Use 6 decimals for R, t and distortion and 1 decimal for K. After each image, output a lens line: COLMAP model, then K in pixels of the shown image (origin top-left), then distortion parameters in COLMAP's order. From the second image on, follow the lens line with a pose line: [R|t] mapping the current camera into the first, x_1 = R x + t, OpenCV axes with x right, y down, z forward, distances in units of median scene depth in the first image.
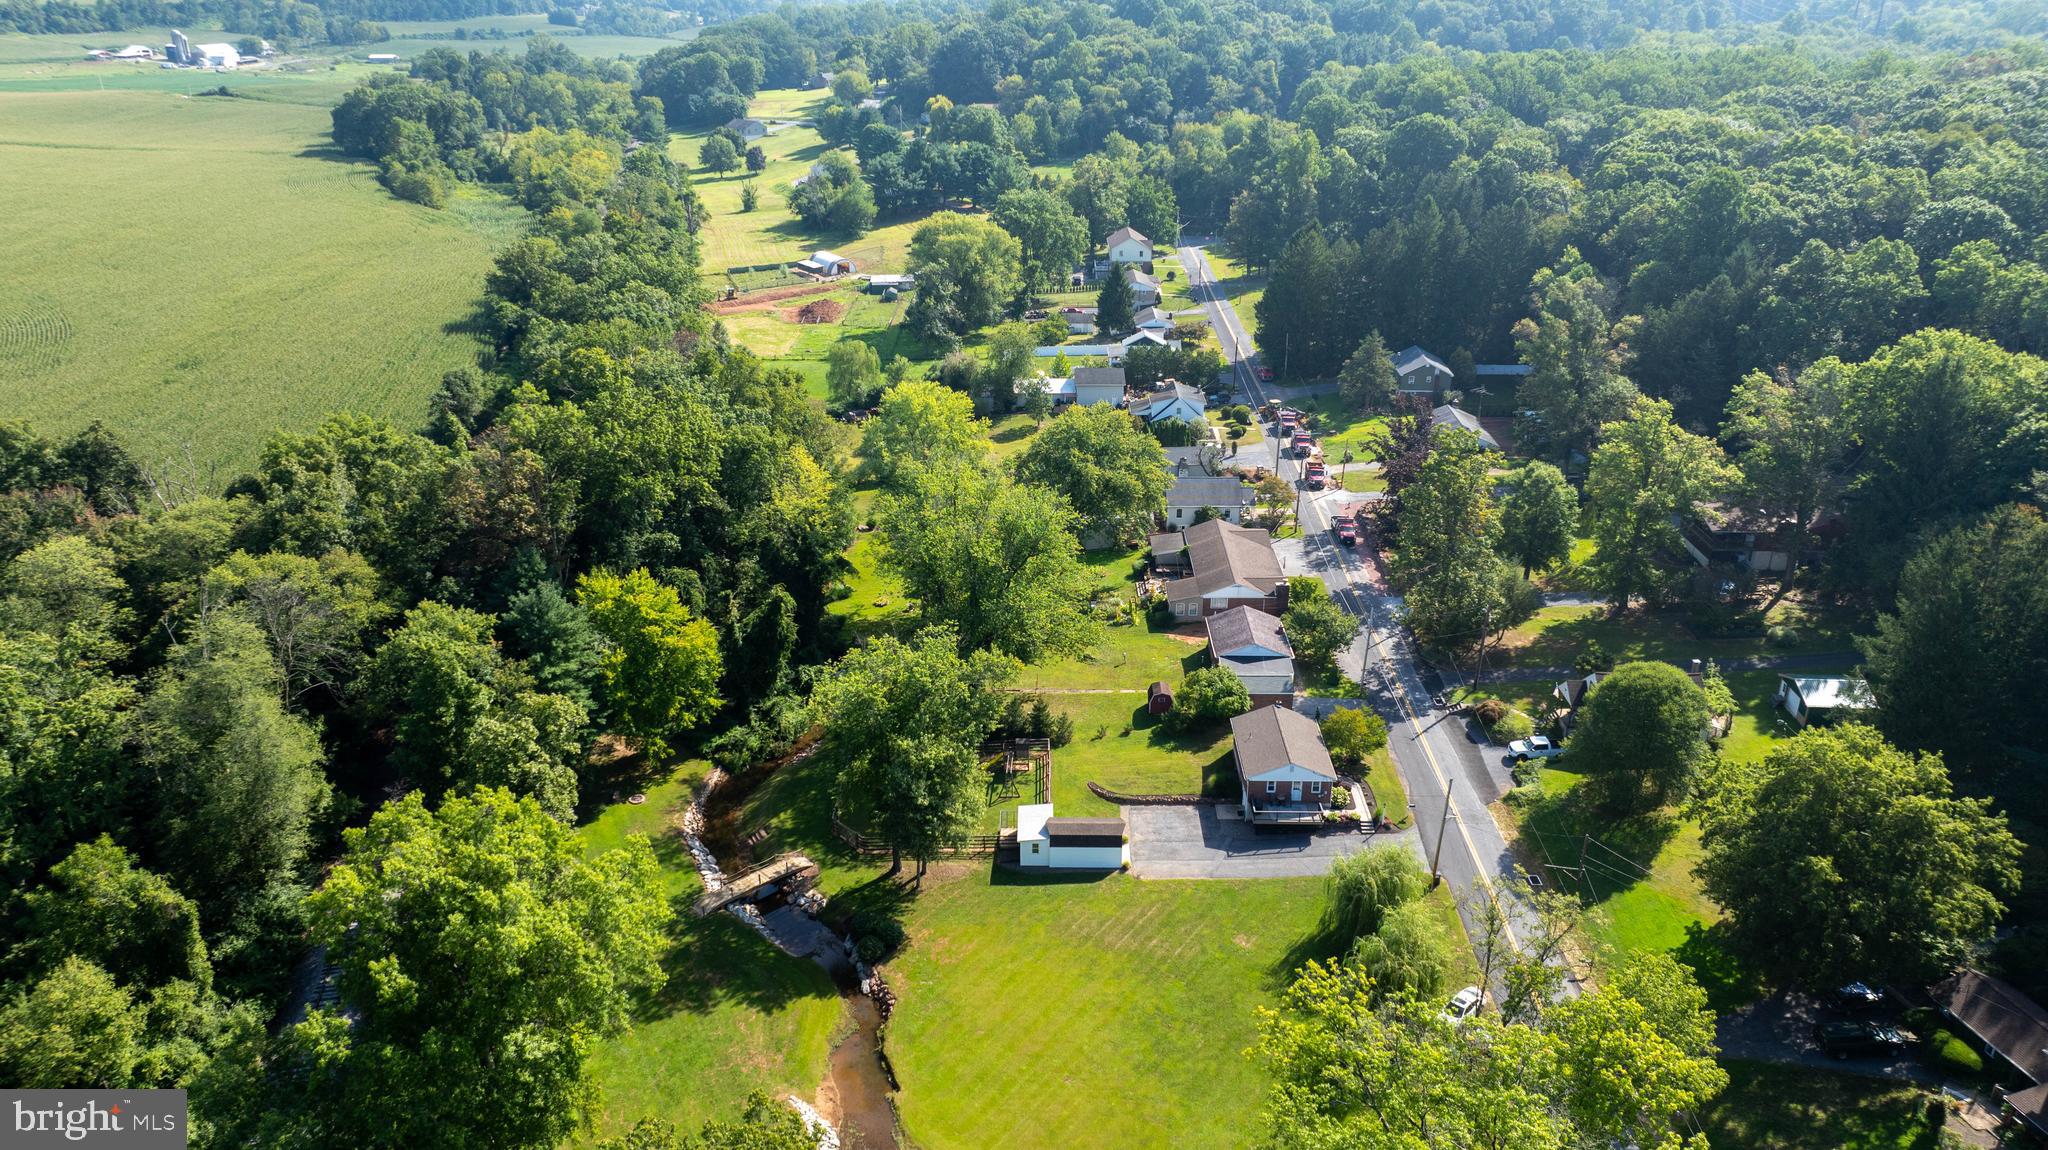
lens RADIAL K [[1436.7, 0, 1019.8], [0, 1436.7, 577.9], [0, 0, 1]] dist [-0.032876, 0.034883]
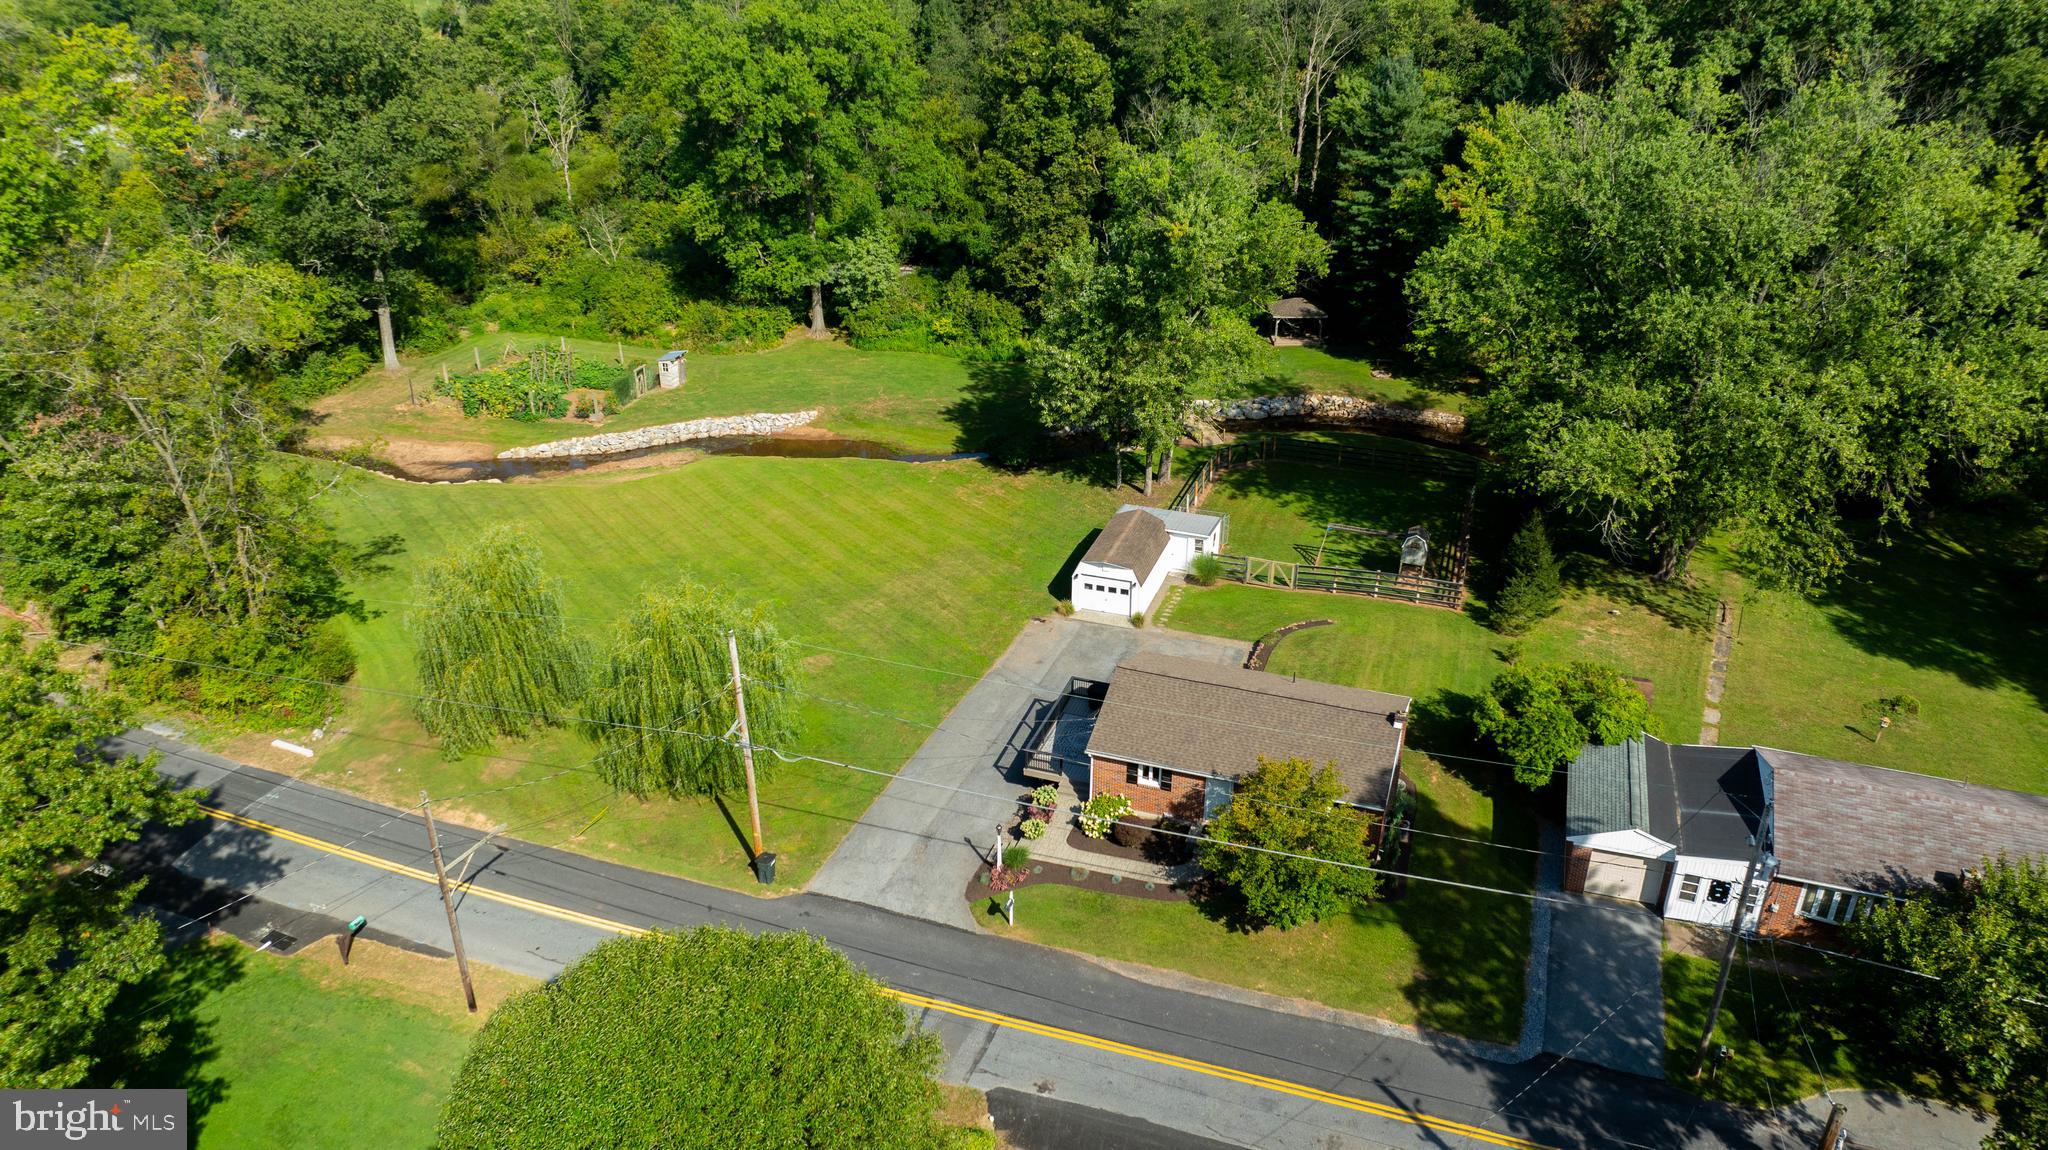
lens RADIAL K [[1436.7, 0, 1025.8], [0, 1436.7, 581.9], [0, 0, 1]] dist [-0.032876, 0.034883]
pose [[-0.315433, 0.428223, -0.846834, 0.444131], [-0.366360, 0.768251, 0.524949, -0.090148], [0.875375, 0.475832, -0.085448, 0.782528]]
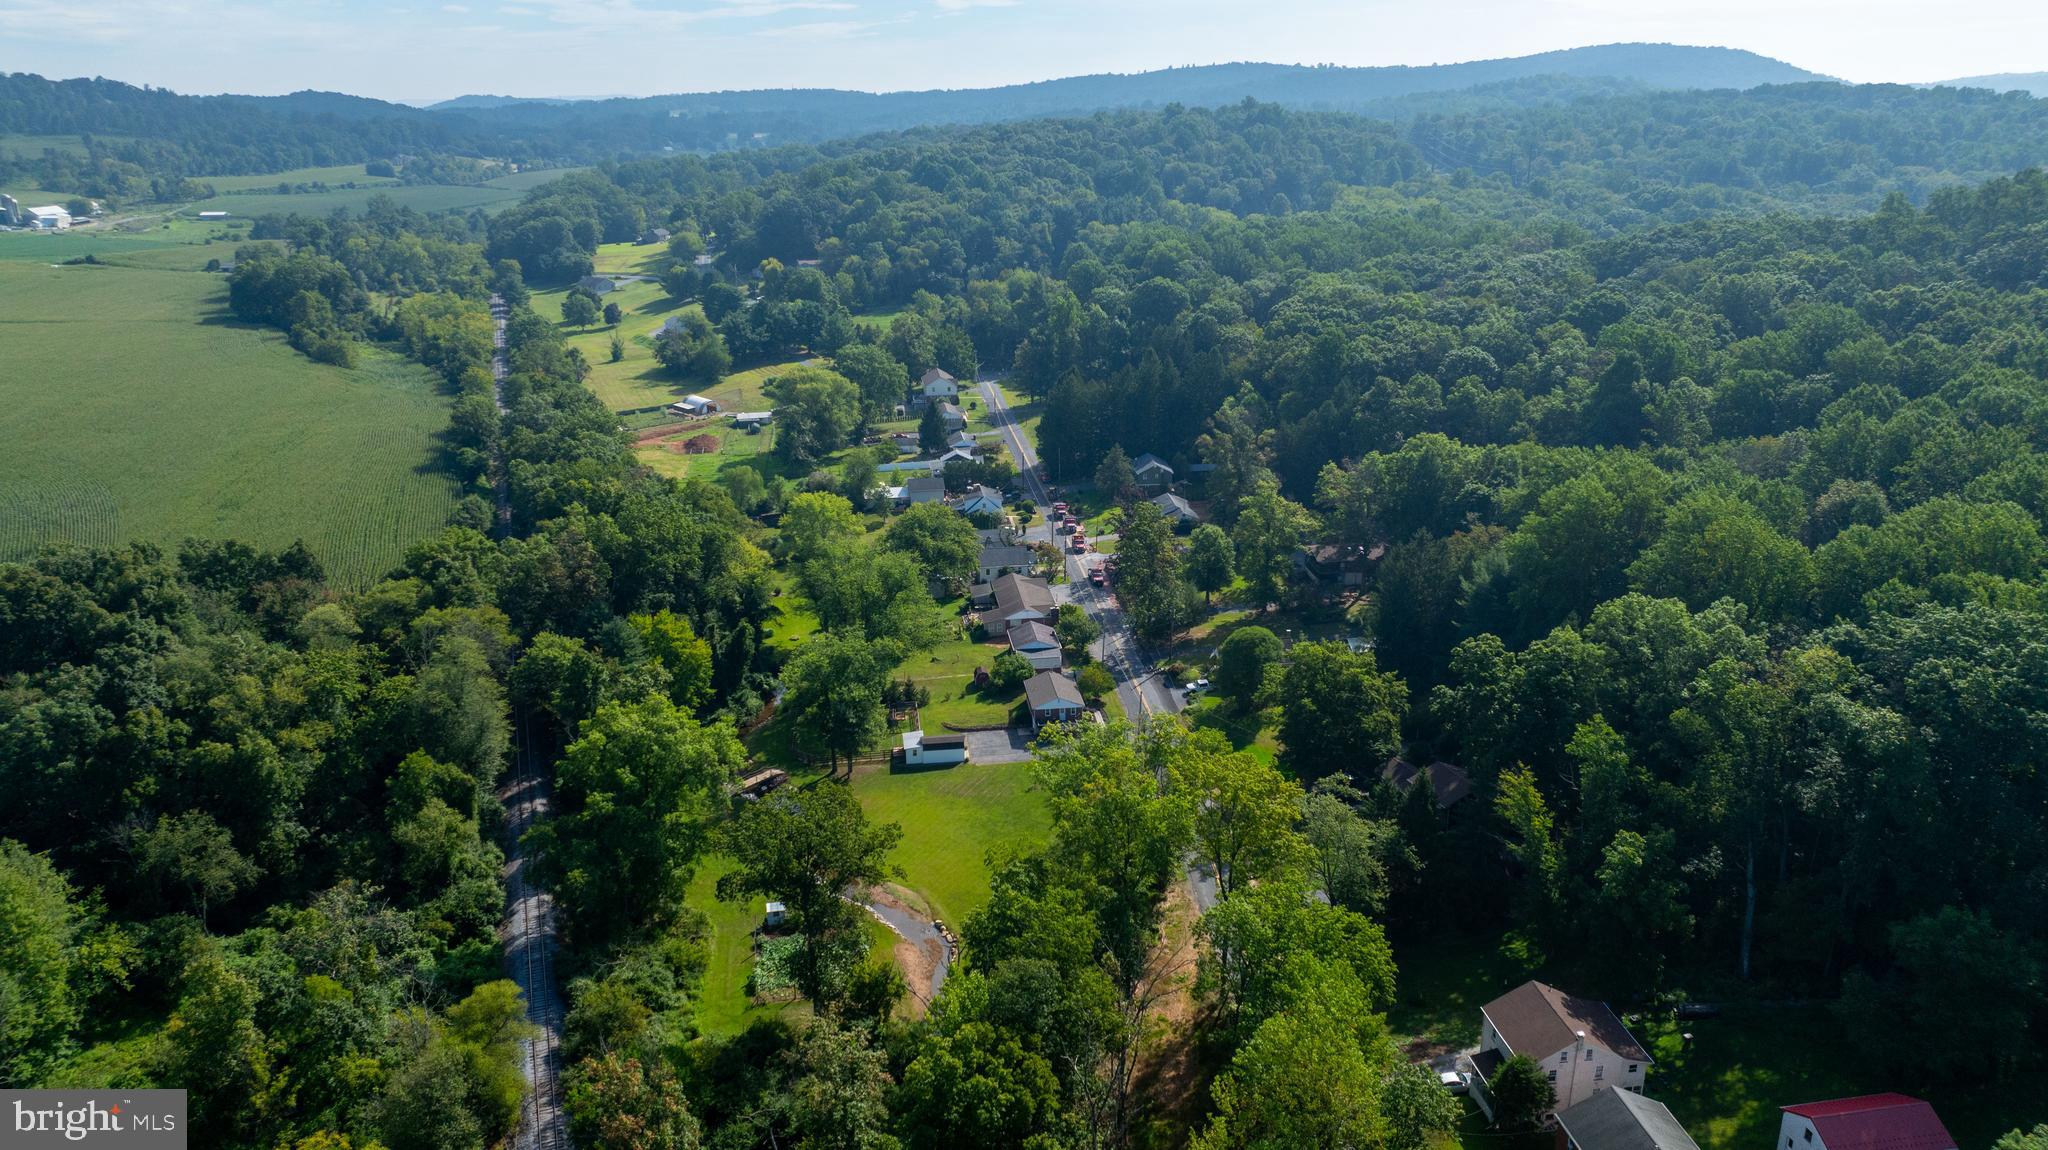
lens RADIAL K [[1436.7, 0, 1020.0], [0, 1436.7, 579.6], [0, 0, 1]] dist [-0.032876, 0.034883]
pose [[0.990285, -0.051765, 0.129058, -0.057977], [0.061333, 0.995568, -0.071296, 0.084431], [-0.124795, 0.078519, 0.989071, -0.570382]]
